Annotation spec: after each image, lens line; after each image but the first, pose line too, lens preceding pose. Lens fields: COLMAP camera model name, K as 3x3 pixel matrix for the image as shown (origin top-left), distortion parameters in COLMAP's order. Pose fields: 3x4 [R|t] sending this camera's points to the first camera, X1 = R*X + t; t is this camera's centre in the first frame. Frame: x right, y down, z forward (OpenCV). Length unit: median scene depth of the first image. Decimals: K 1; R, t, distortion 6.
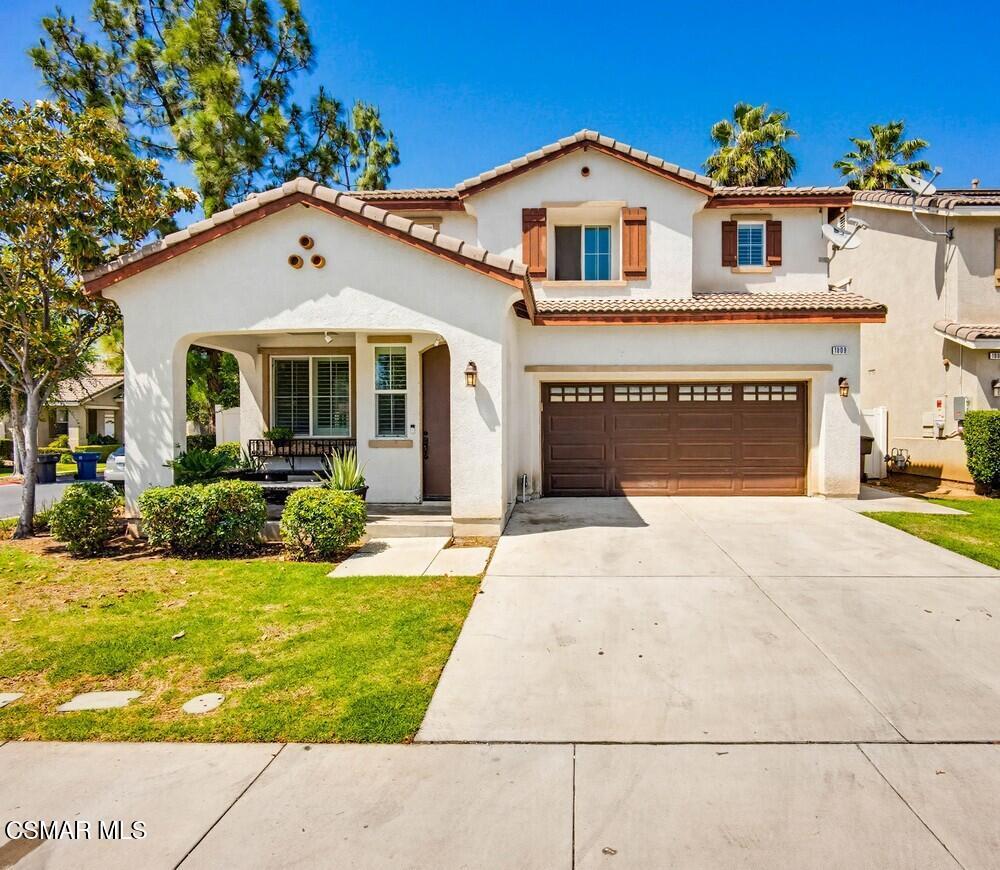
lens RADIAL K [[631.4, 0, 530.0], [0, 631.4, 436.7], [0, 0, 1]] dist [-0.006048, -0.000895]
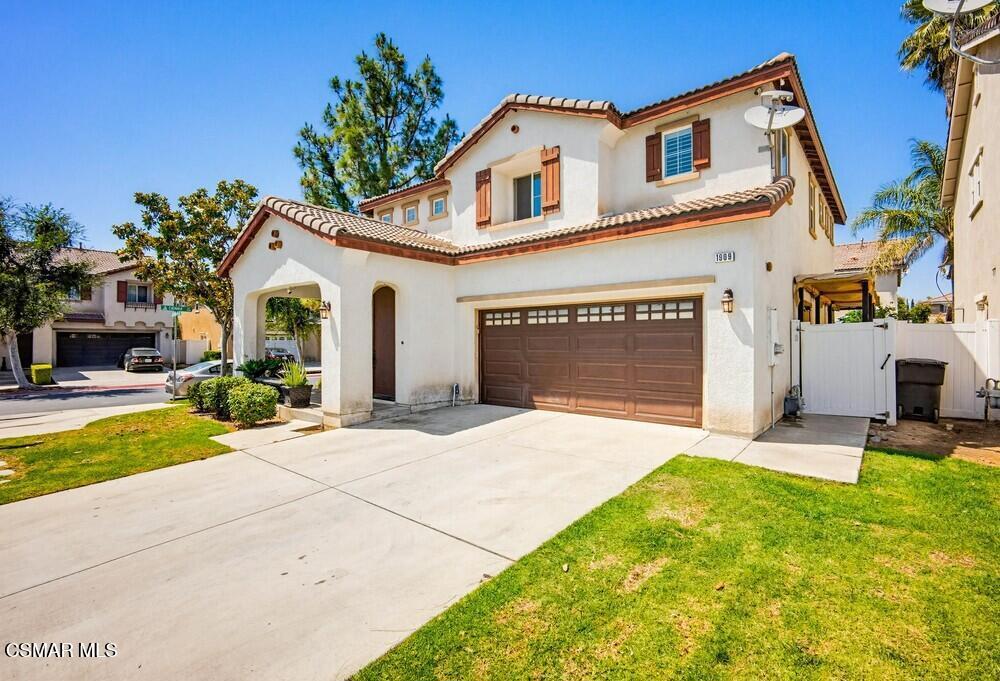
lens RADIAL K [[463.9, 0, 501.0], [0, 463.9, 334.6], [0, 0, 1]] dist [-0.011684, 0.000820]
pose [[0.772274, -0.007518, -0.635245, 0.623150], [-0.005645, 0.999809, -0.018696, -0.021162], [0.635264, 0.018025, 0.772085, 0.328959]]
